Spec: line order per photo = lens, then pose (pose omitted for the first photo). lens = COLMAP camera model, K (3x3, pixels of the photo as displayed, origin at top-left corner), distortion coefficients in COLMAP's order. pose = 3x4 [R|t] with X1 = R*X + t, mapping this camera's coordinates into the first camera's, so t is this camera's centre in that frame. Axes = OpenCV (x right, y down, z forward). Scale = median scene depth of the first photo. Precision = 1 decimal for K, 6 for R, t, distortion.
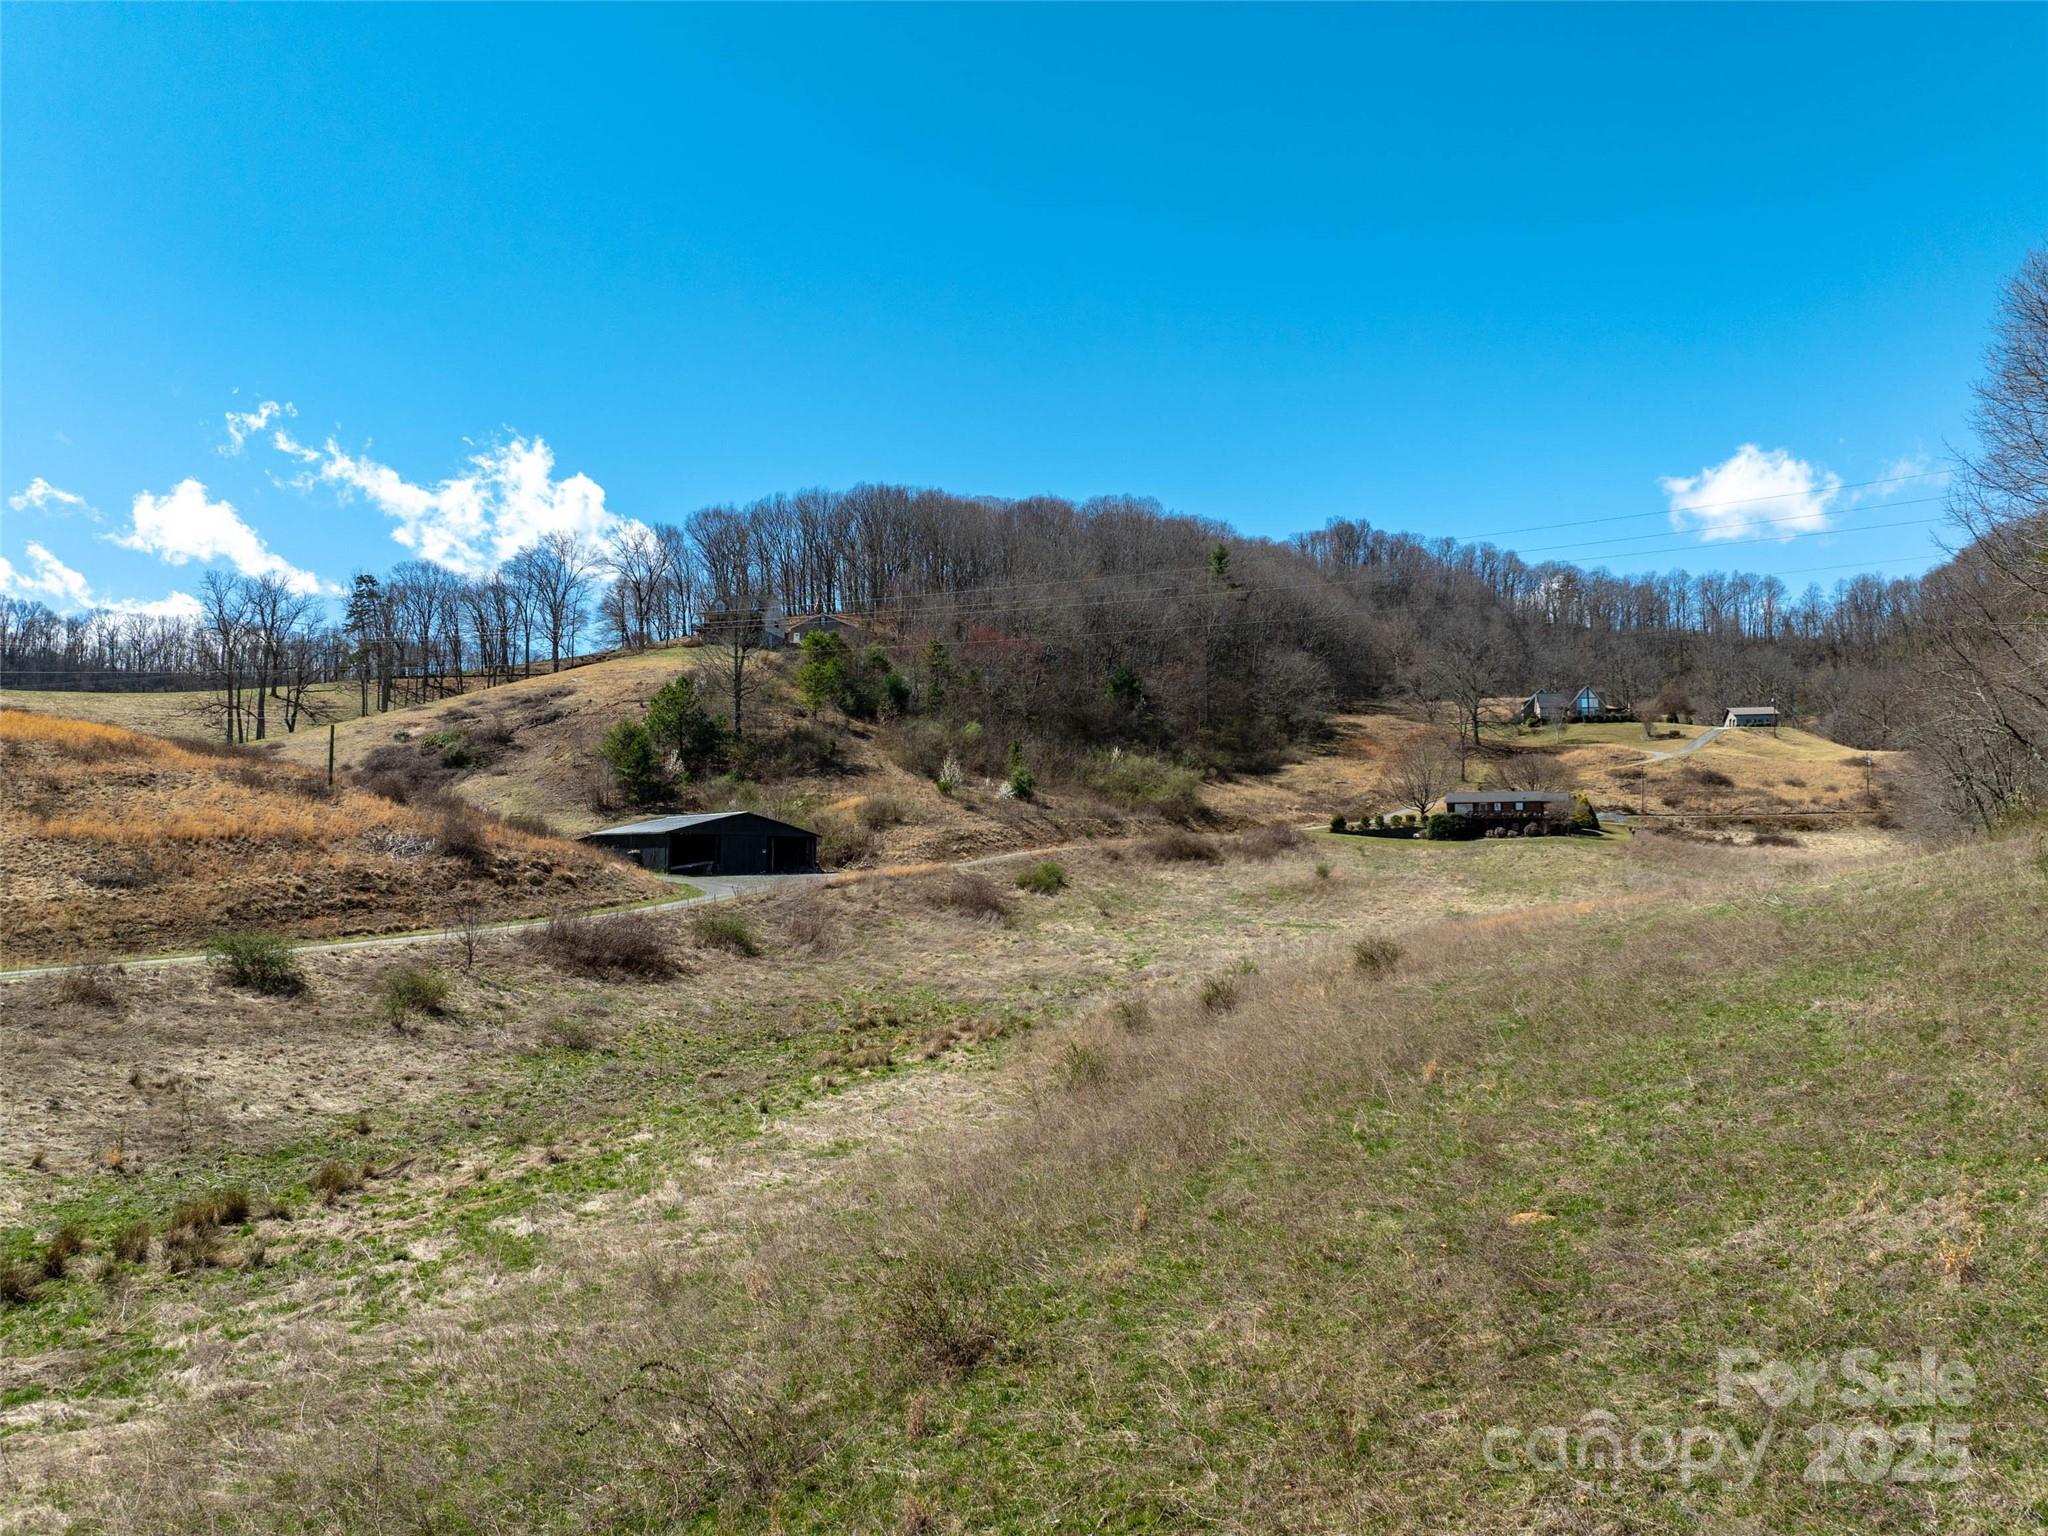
lens RADIAL K [[1425.0, 0, 1022.8], [0, 1425.0, 762.4], [0, 0, 1]] dist [-0.020625, -0.018506]
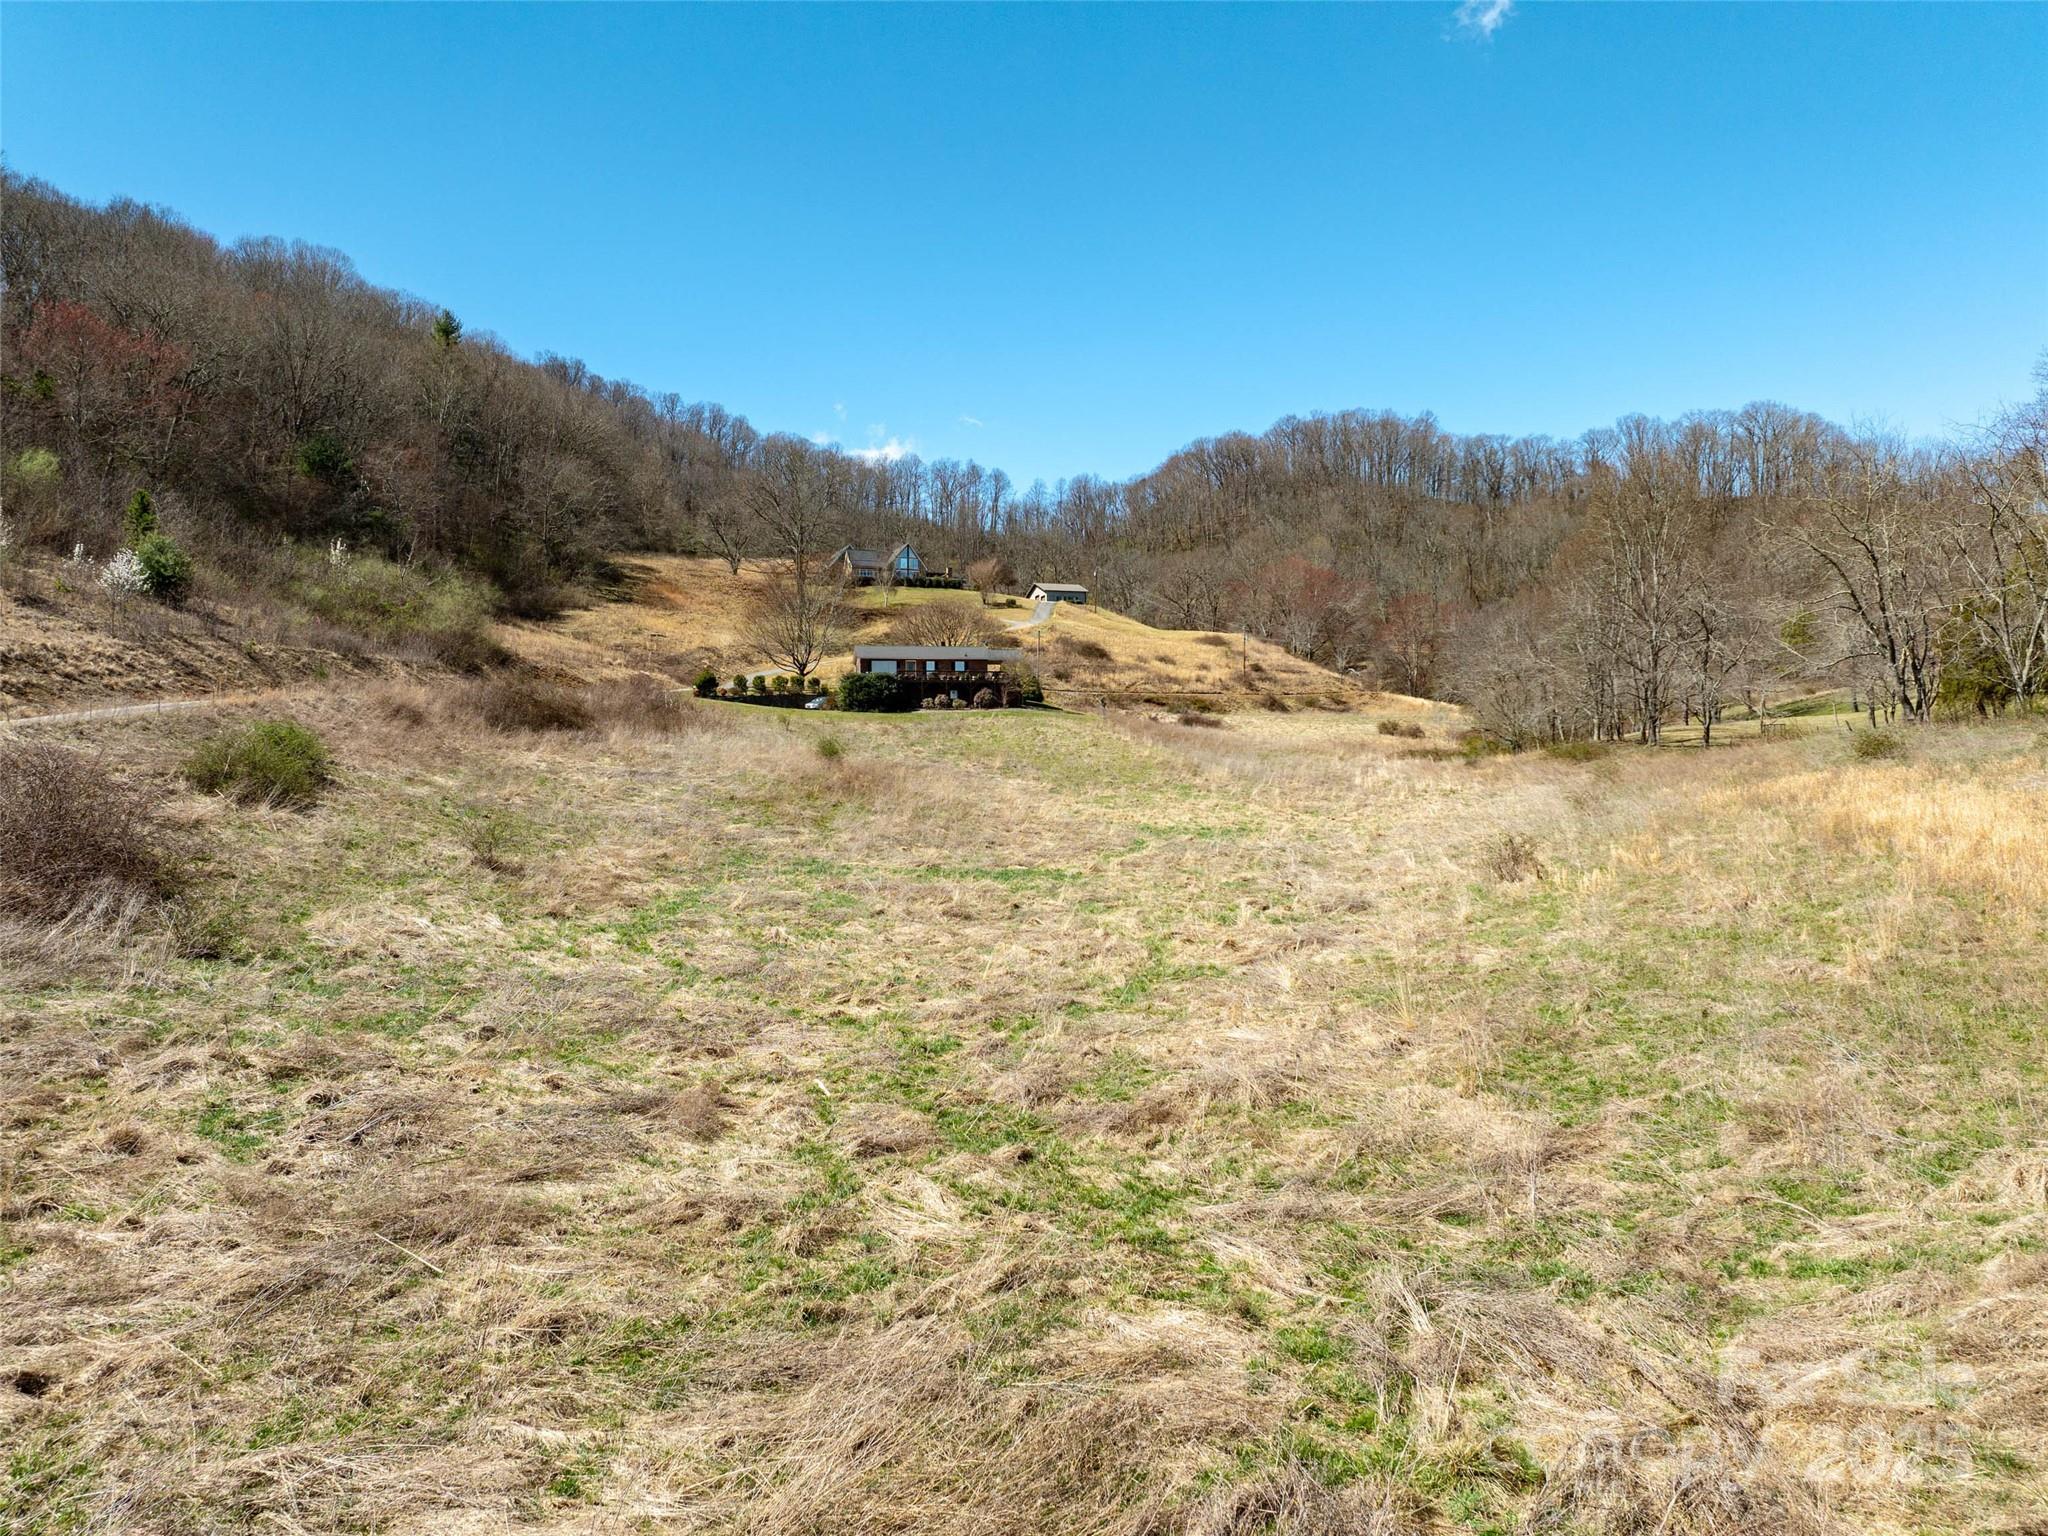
lens RADIAL K [[1425.0, 0, 1036.5], [0, 1425.0, 773.9], [0, 0, 1]] dist [-0.020625, -0.018506]
pose [[0.836817, -0.005694, 0.547453, -0.010748], [-0.040106, 0.996622, 0.071669, 0.029162], [-0.546012, -0.081930, 0.833761, 0.343216]]
